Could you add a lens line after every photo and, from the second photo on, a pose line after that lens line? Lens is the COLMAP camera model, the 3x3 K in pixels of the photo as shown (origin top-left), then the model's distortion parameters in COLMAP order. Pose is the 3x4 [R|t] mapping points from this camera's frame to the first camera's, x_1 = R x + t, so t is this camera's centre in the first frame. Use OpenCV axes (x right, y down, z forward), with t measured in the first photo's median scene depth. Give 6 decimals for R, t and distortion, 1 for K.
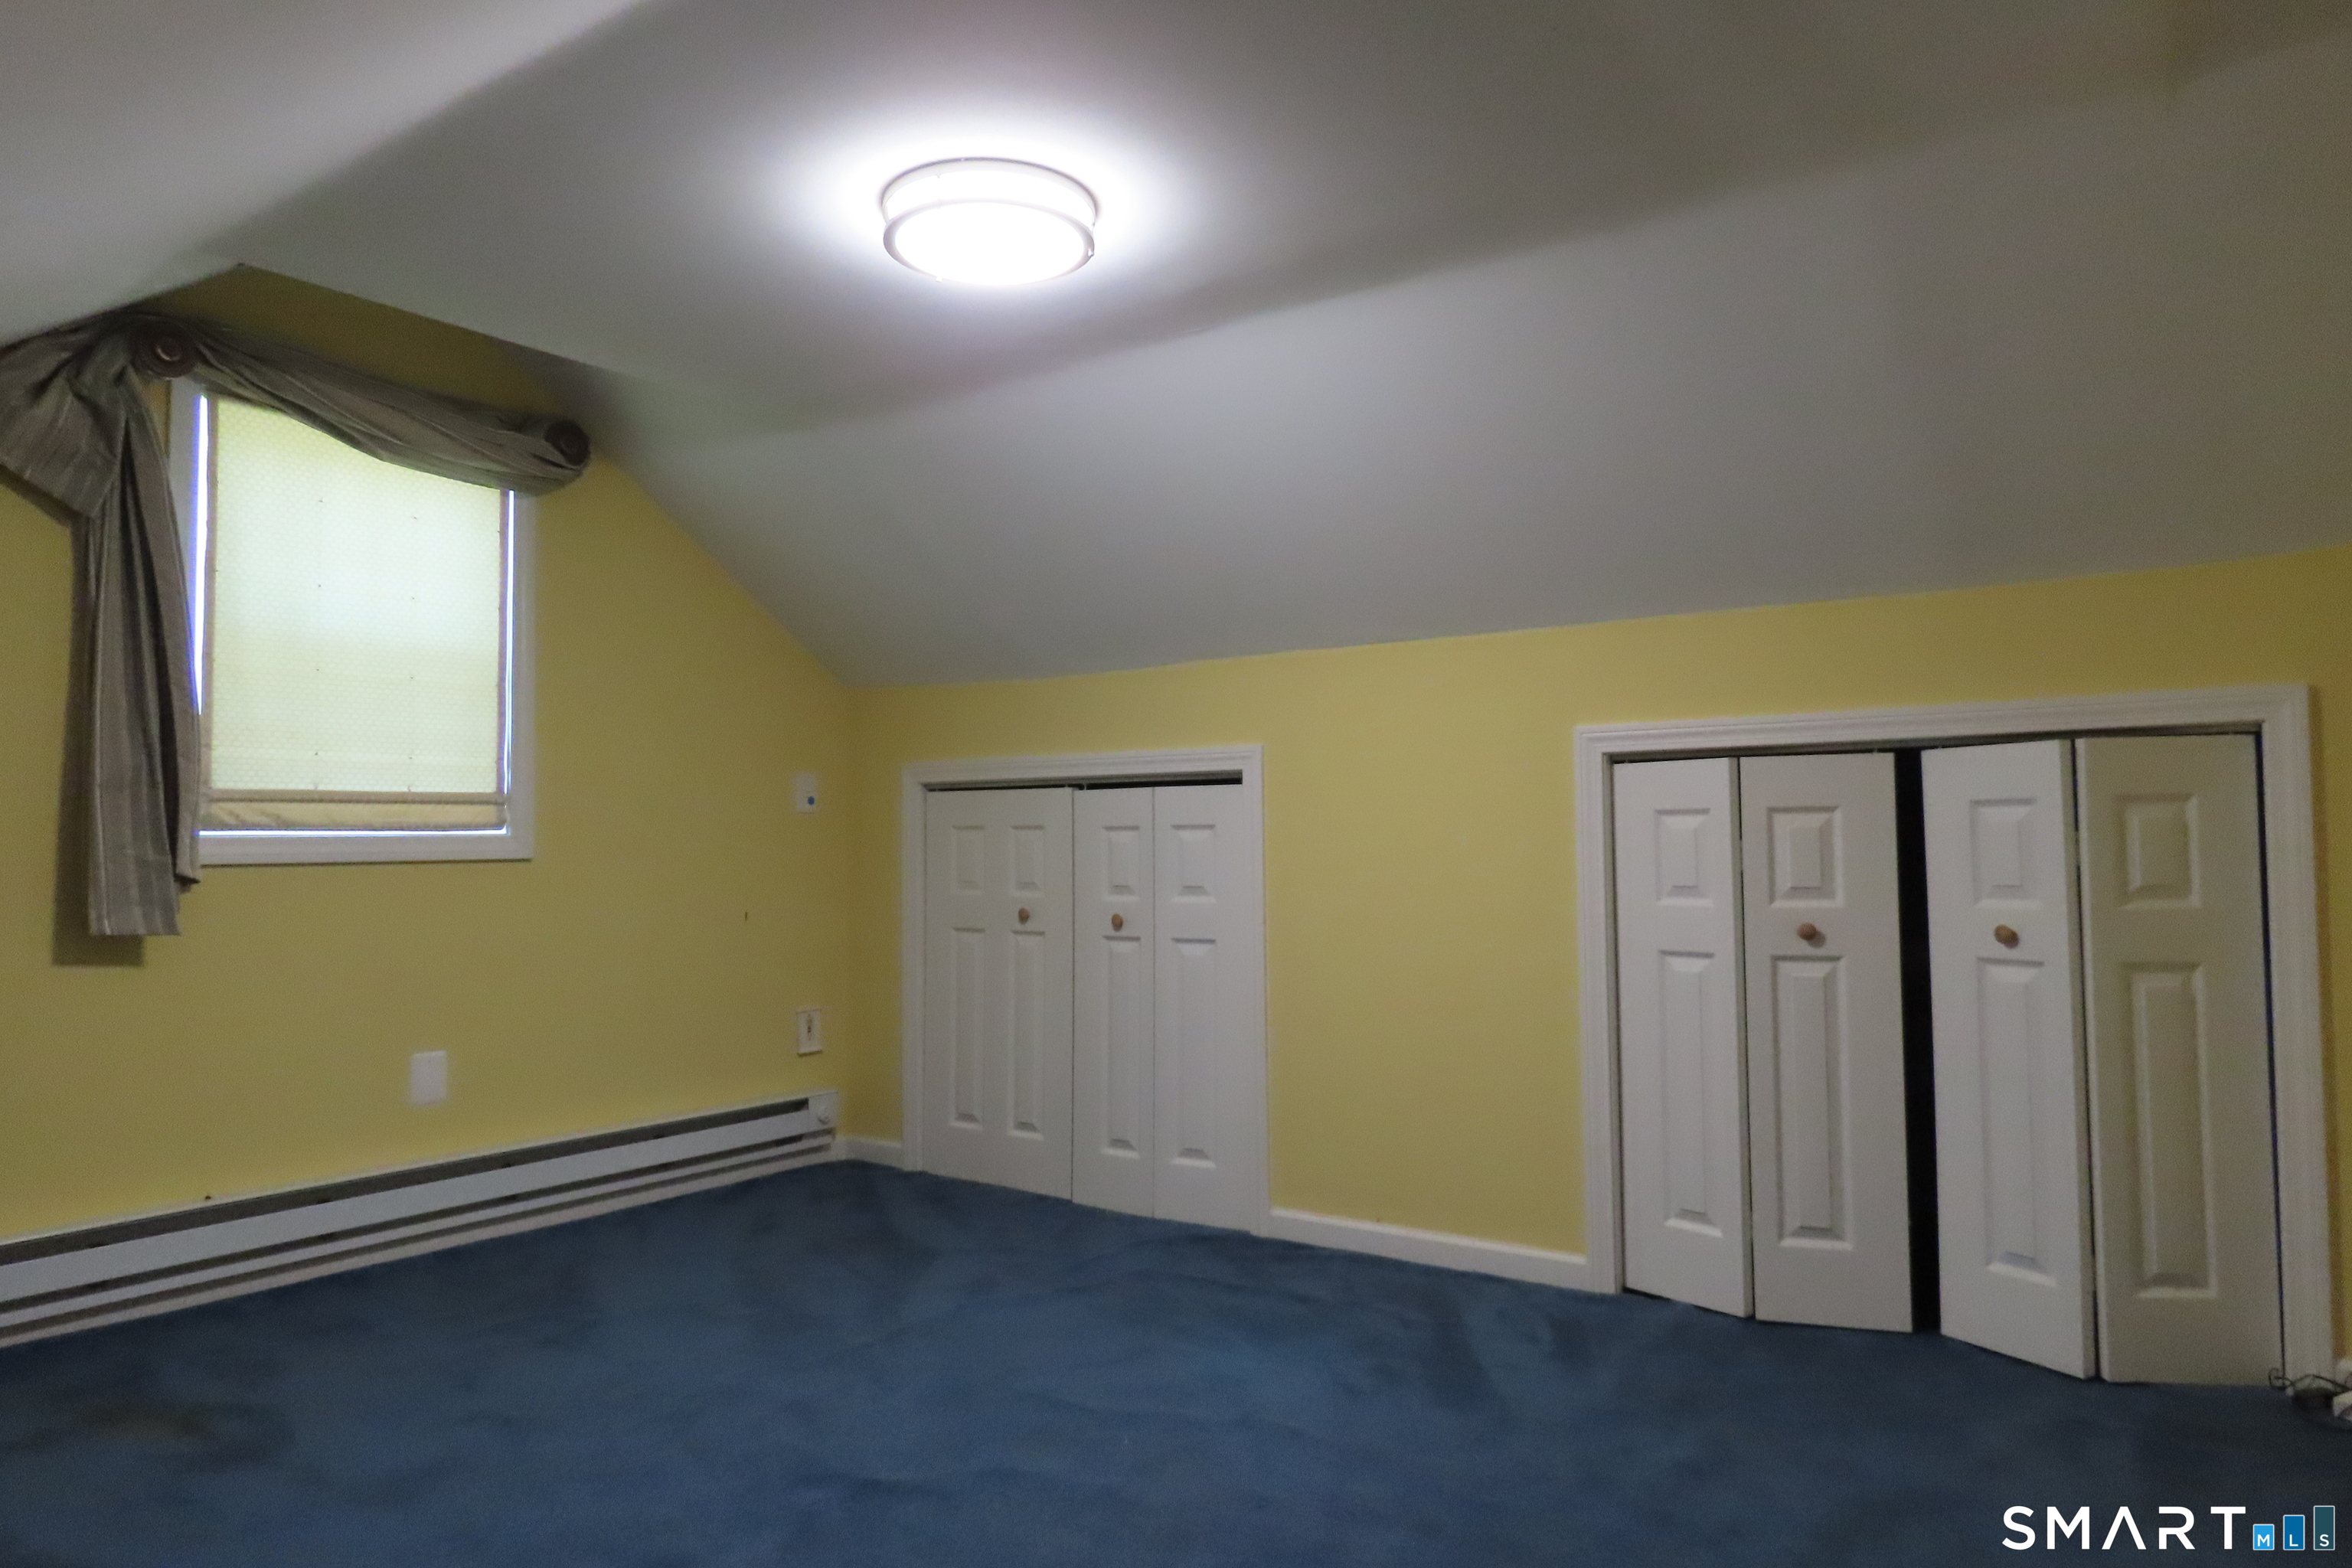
lens RADIAL K [[1483.0, 0, 1176.0], [0, 1483.0, 784.0], [0, 0, 1]] dist [-0.002850, -0.001098]
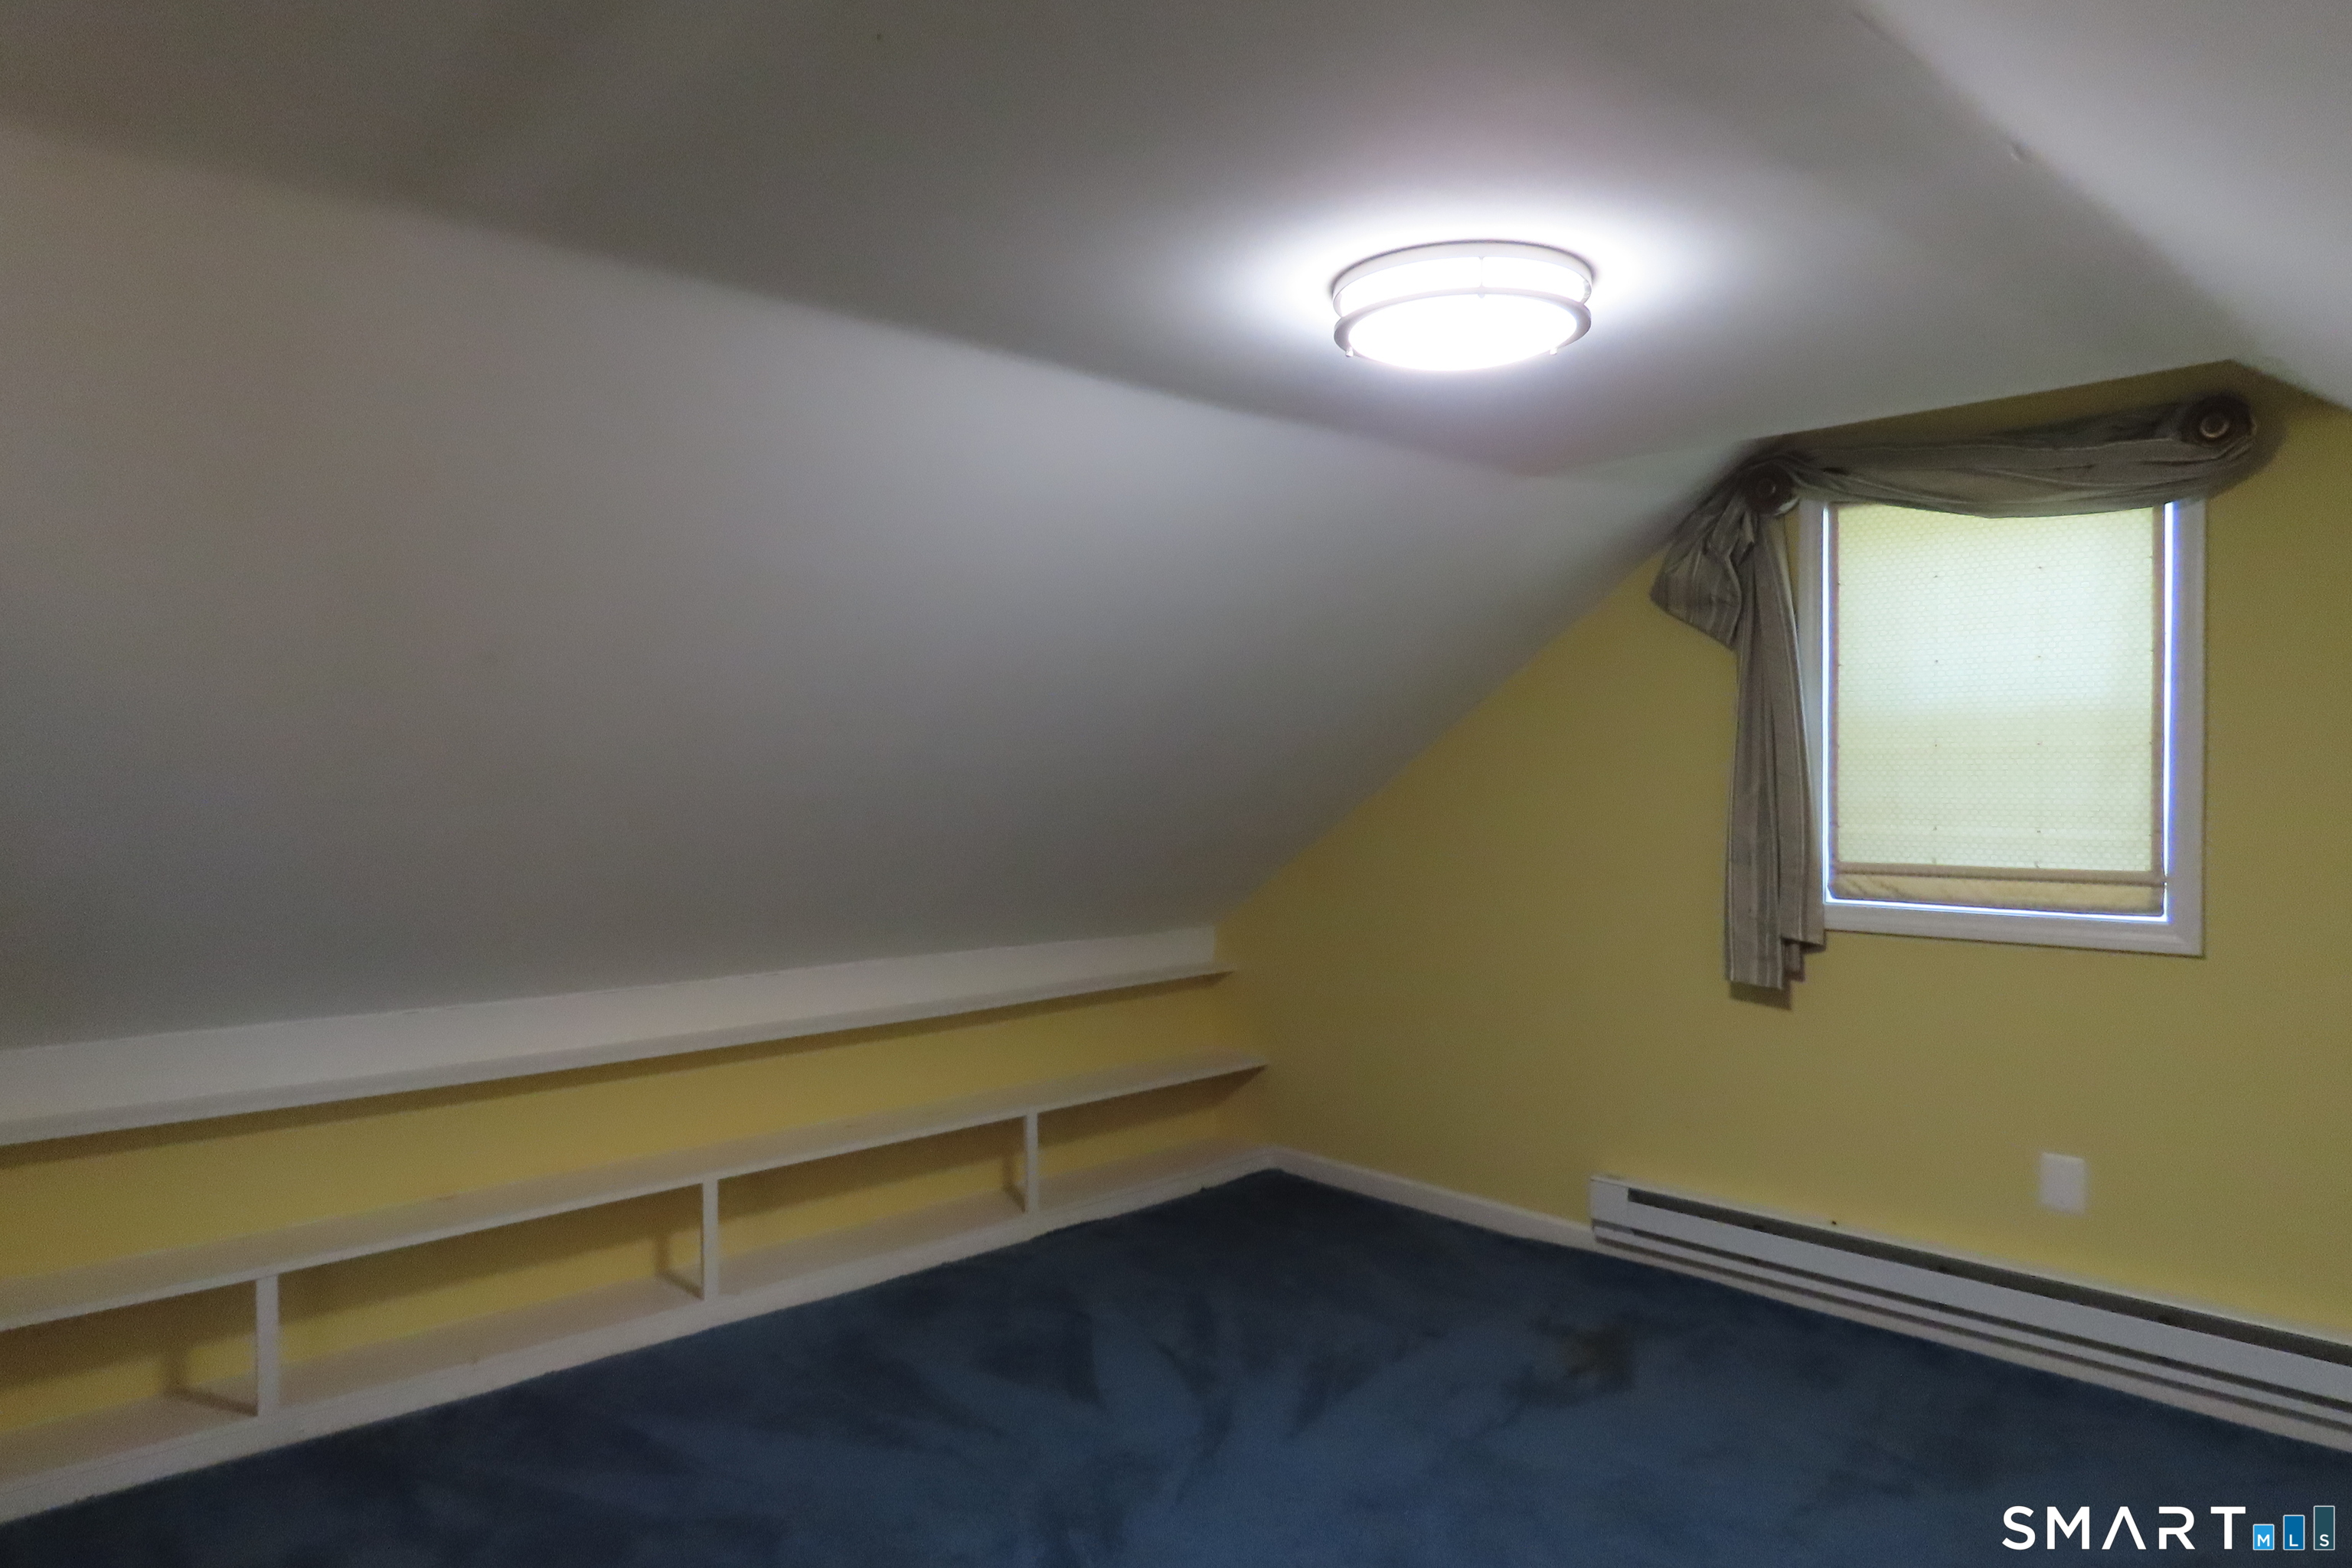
lens RADIAL K [[1483.0, 0, 1176.0], [0, 1483.0, 784.0], [0, 0, 1]] dist [-0.002850, -0.001098]
pose [[-0.181049, 0.020791, -0.983254, 0.499198], [0.046042, 0.998860, 0.012643, -0.085970], [0.982396, -0.042982, -0.181800, 0.662452]]
